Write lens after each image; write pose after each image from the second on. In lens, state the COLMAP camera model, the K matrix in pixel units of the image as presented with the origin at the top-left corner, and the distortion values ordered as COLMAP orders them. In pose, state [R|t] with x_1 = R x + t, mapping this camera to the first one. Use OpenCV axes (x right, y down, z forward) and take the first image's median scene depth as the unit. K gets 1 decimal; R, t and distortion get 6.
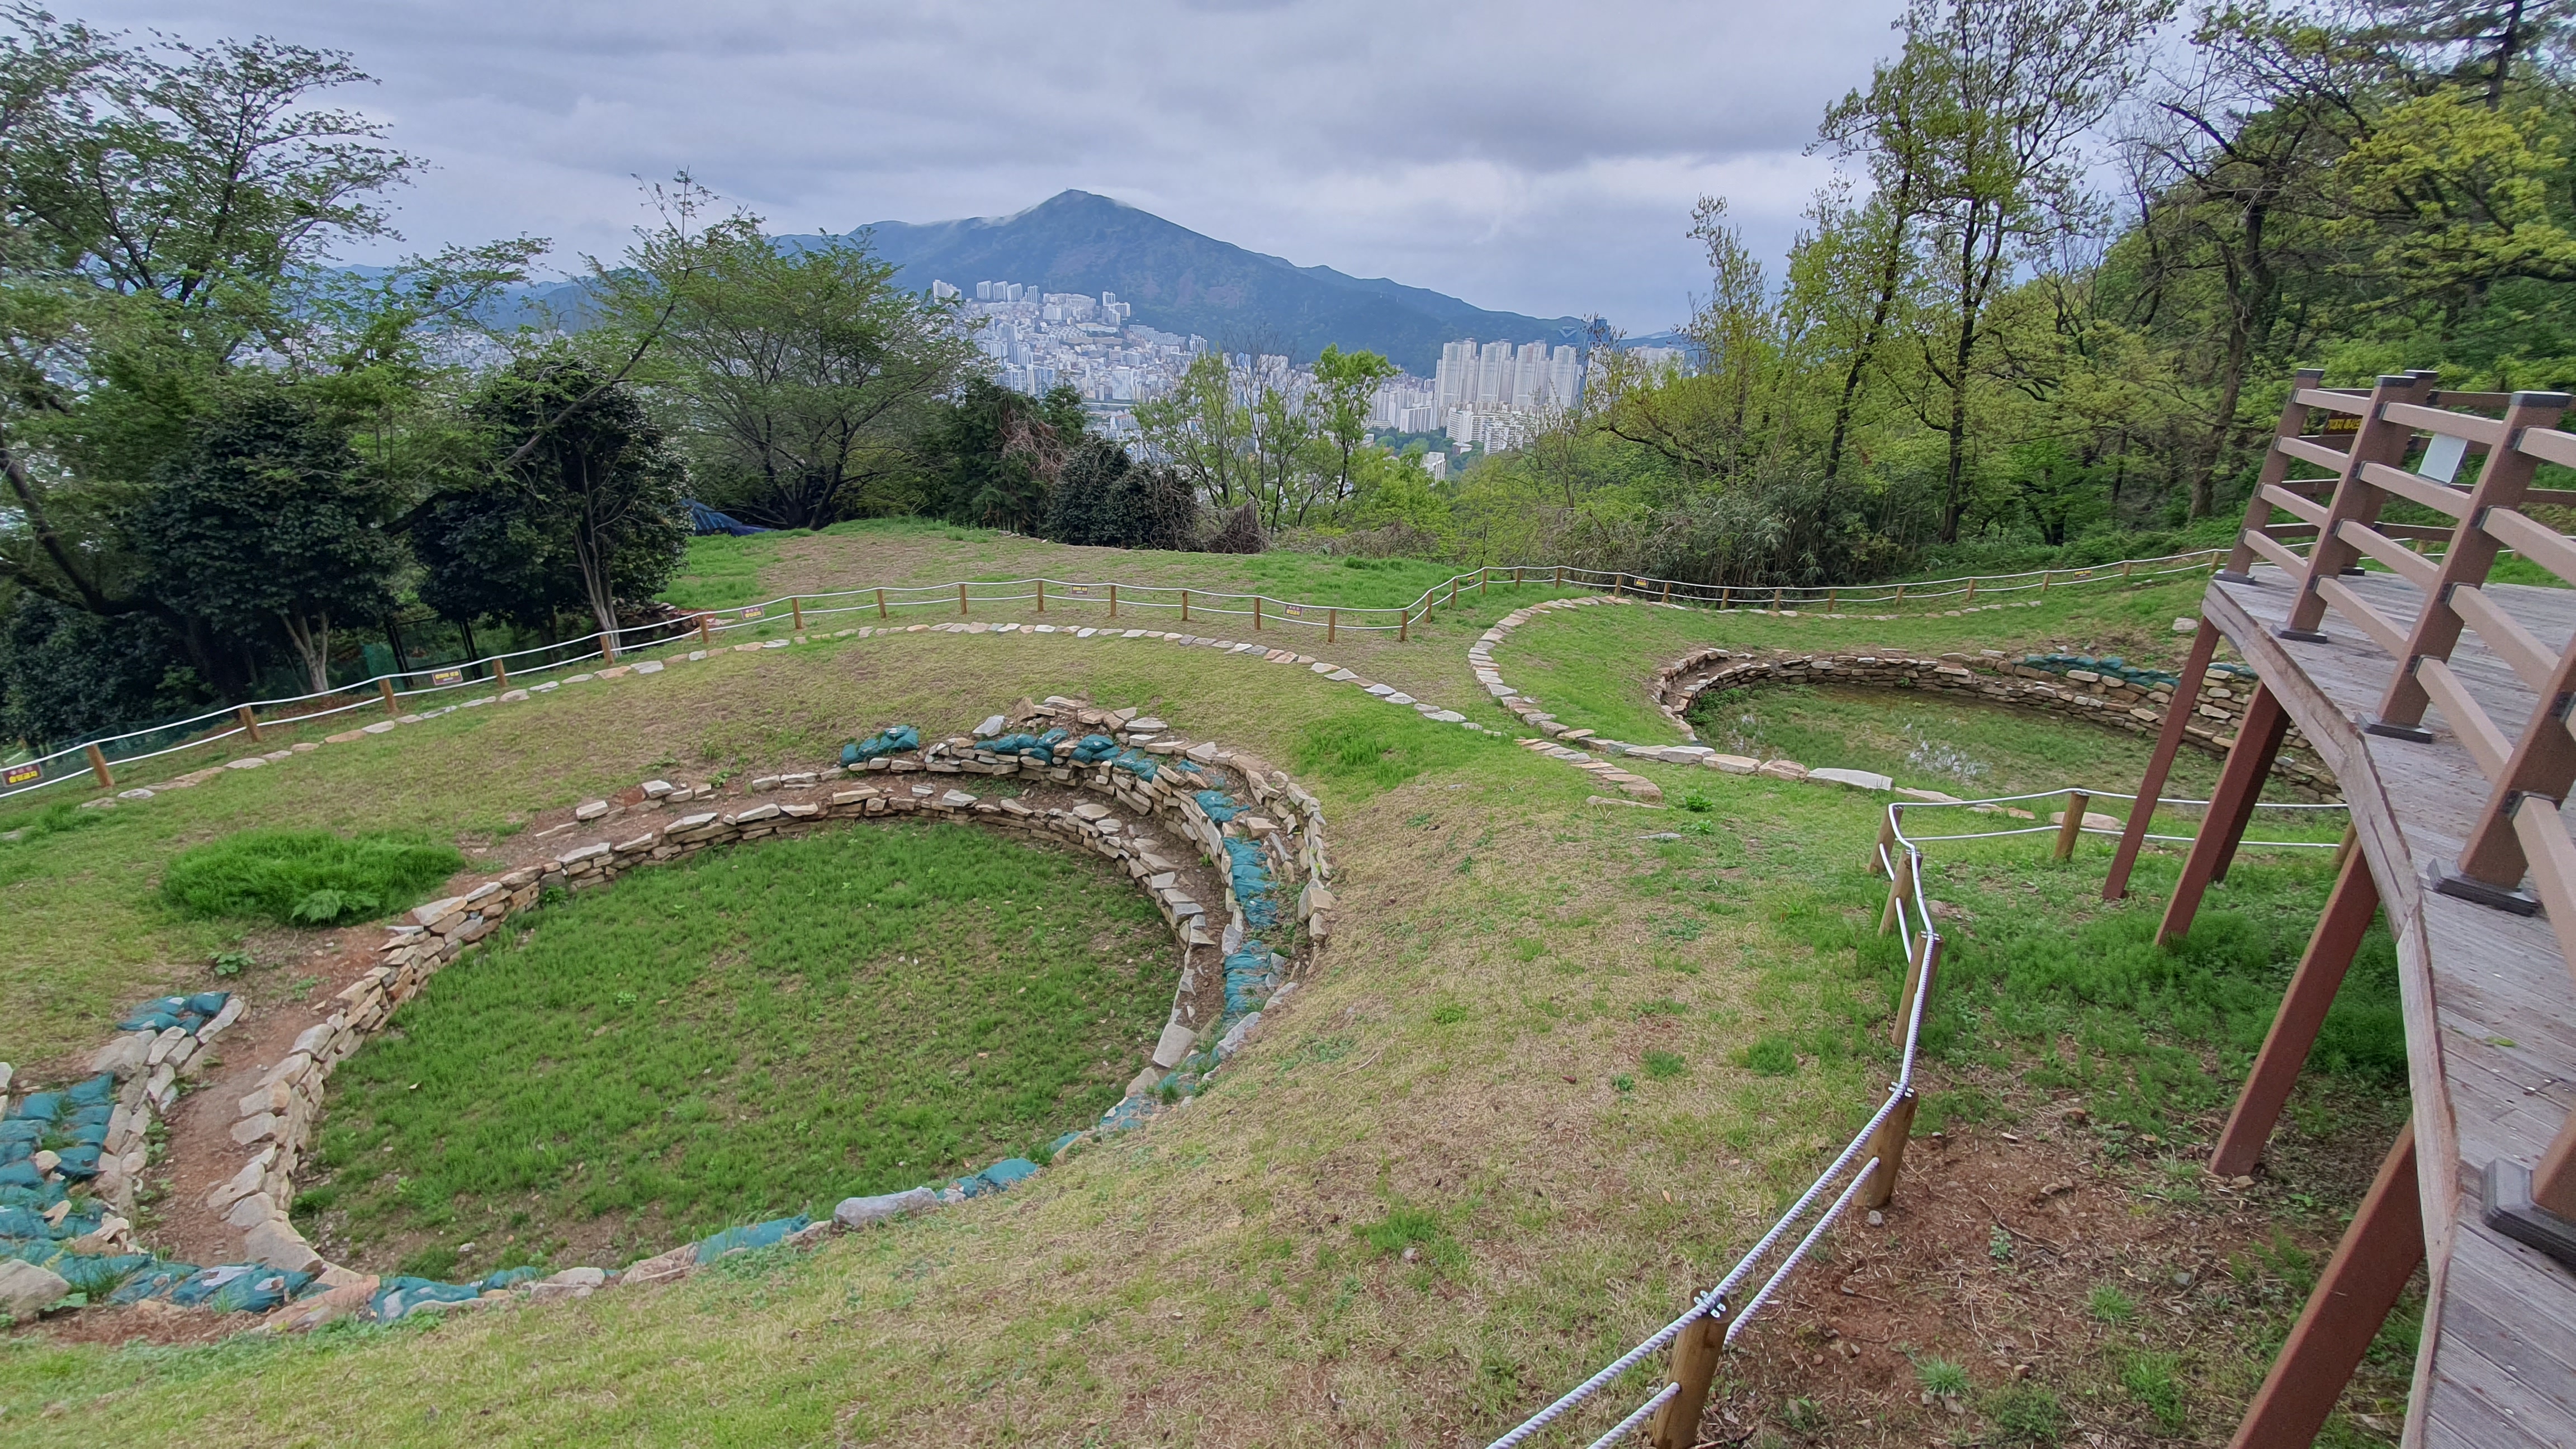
lens RADIAL K [[1014.3, 0, 1289.3], [0, 1014.3, 736.2], [0, 0, 1]] dist [-0.001239, -0.000037]
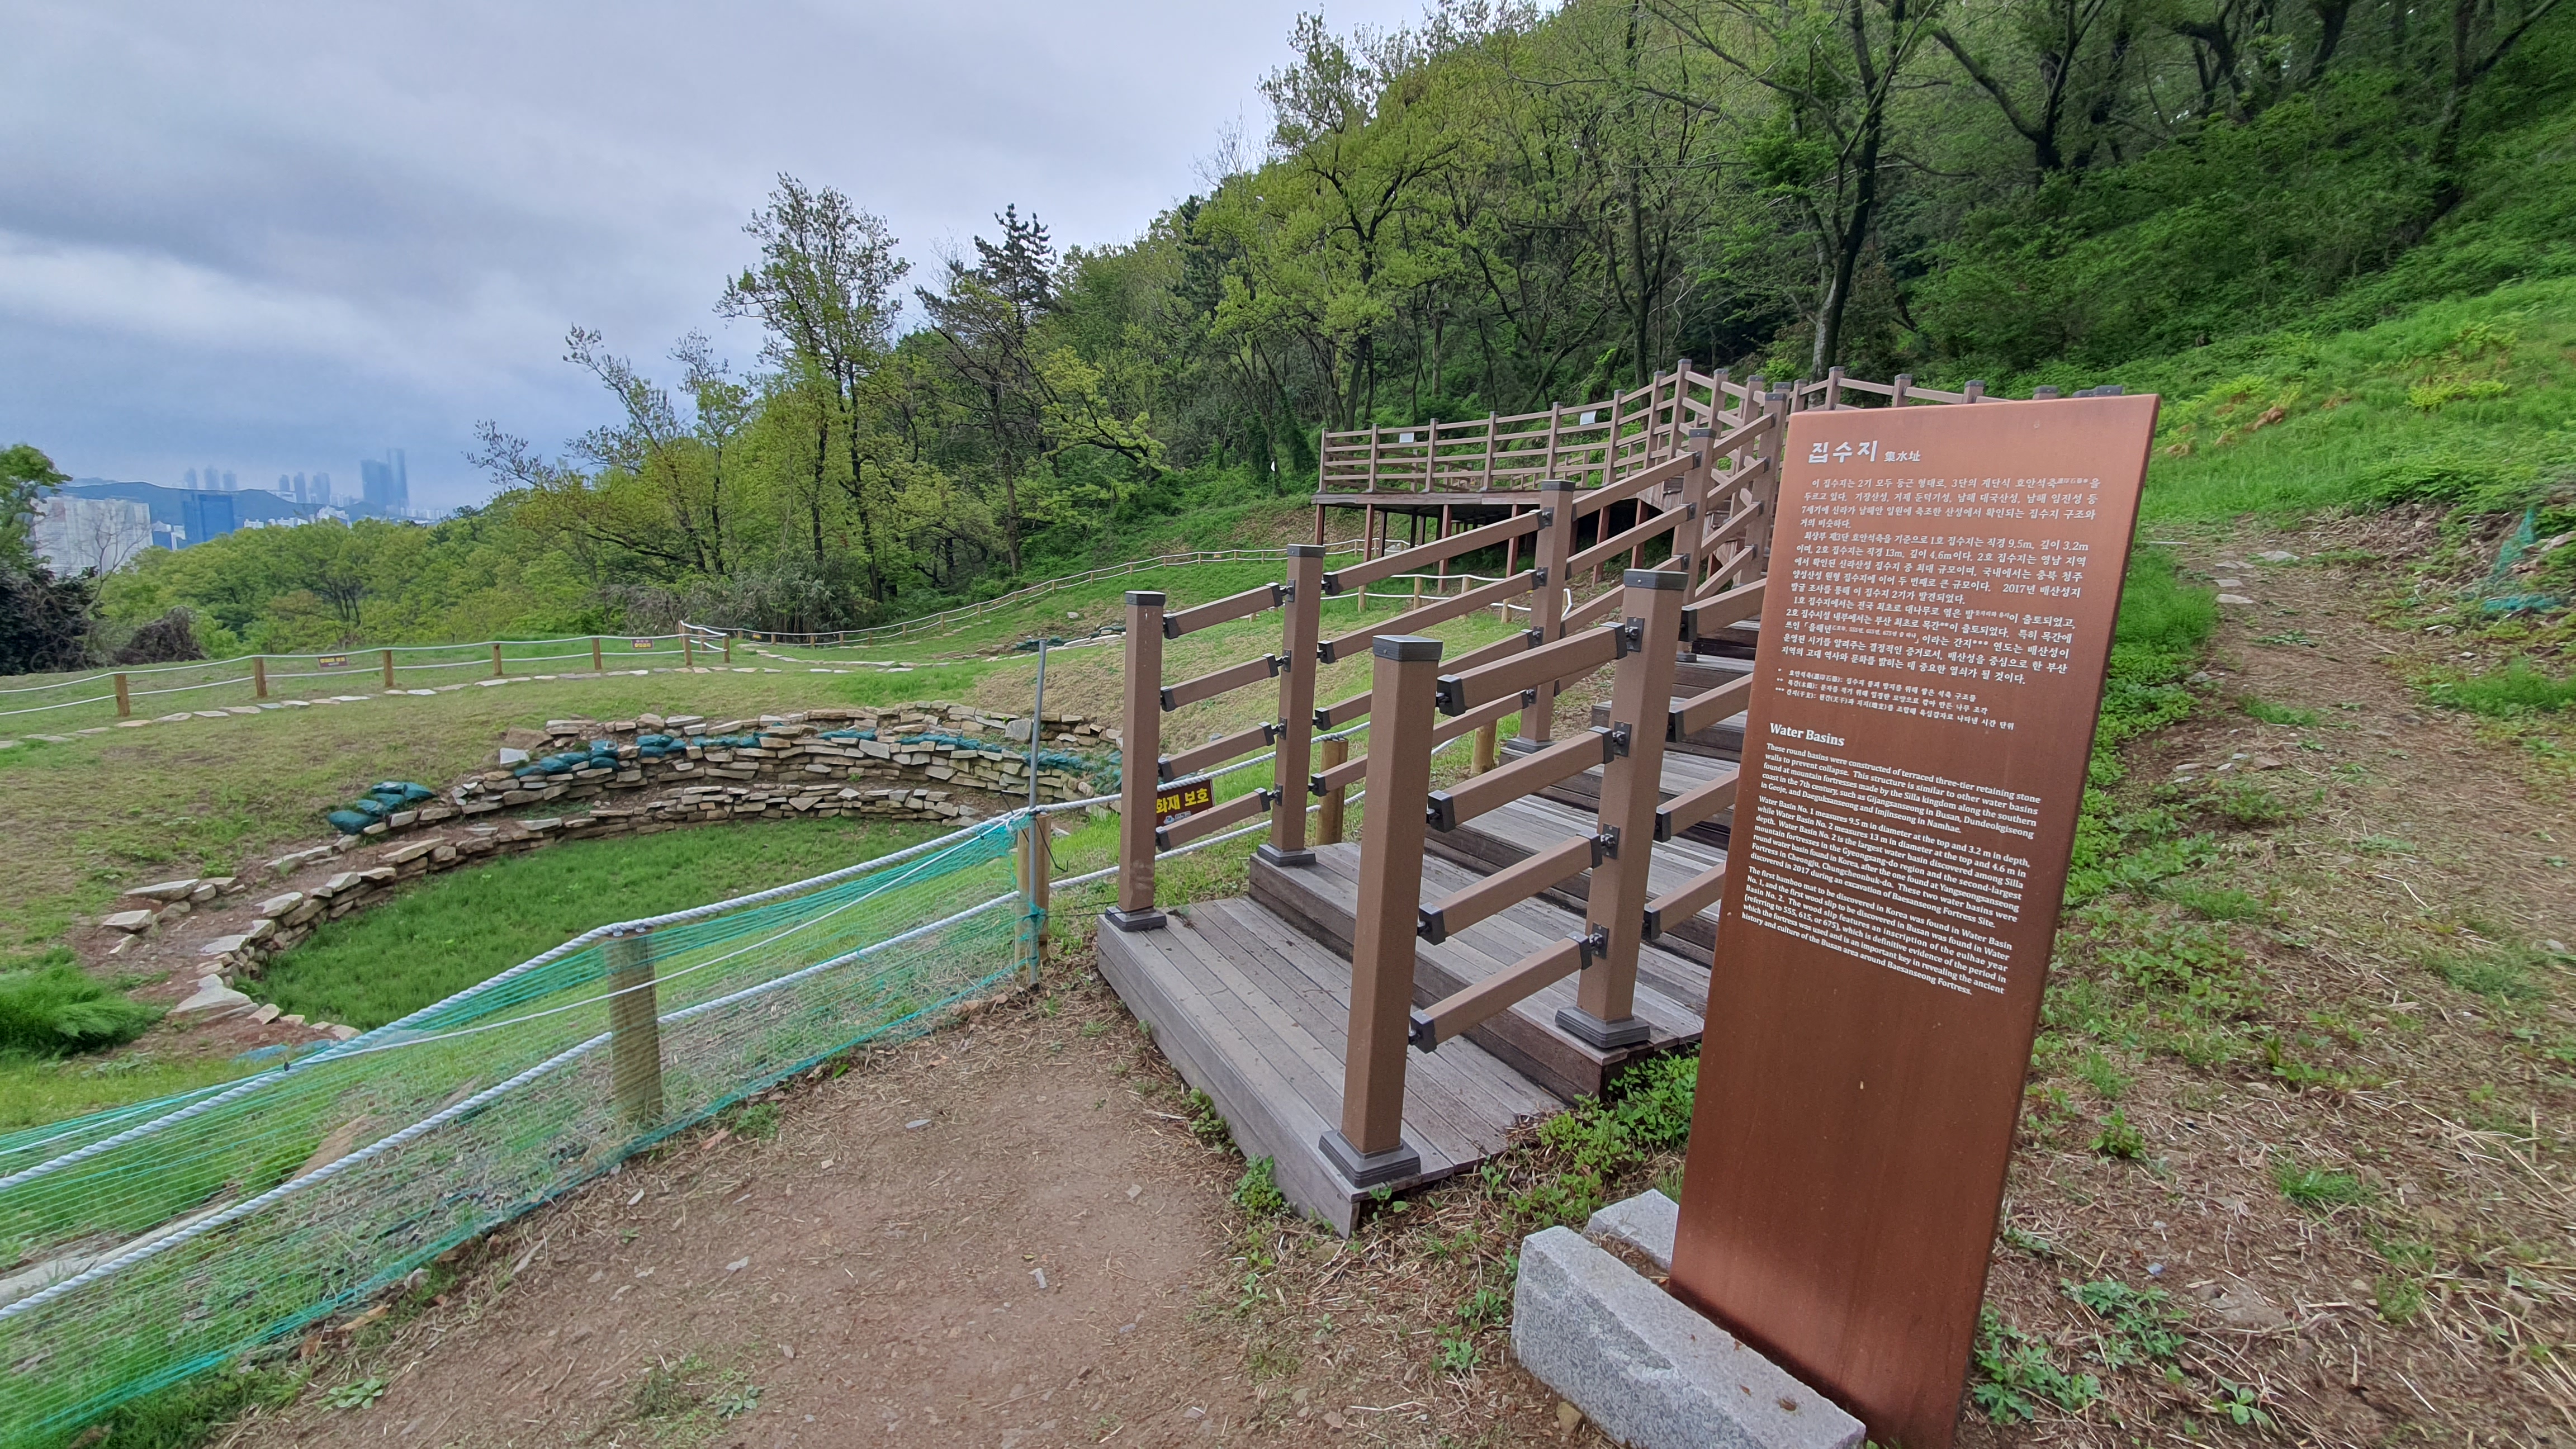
lens RADIAL K [[1014.3, 0, 1288.0], [0, 1014.3, 723.0], [0, 0, 1]] dist [-0.001239, -0.000037]
pose [[0.387095, -0.174247, 0.905425, -0.877134], [0.312051, 0.948791, 0.049182, 0.141402], [-0.867630, 0.263501, 0.421647, -0.026676]]
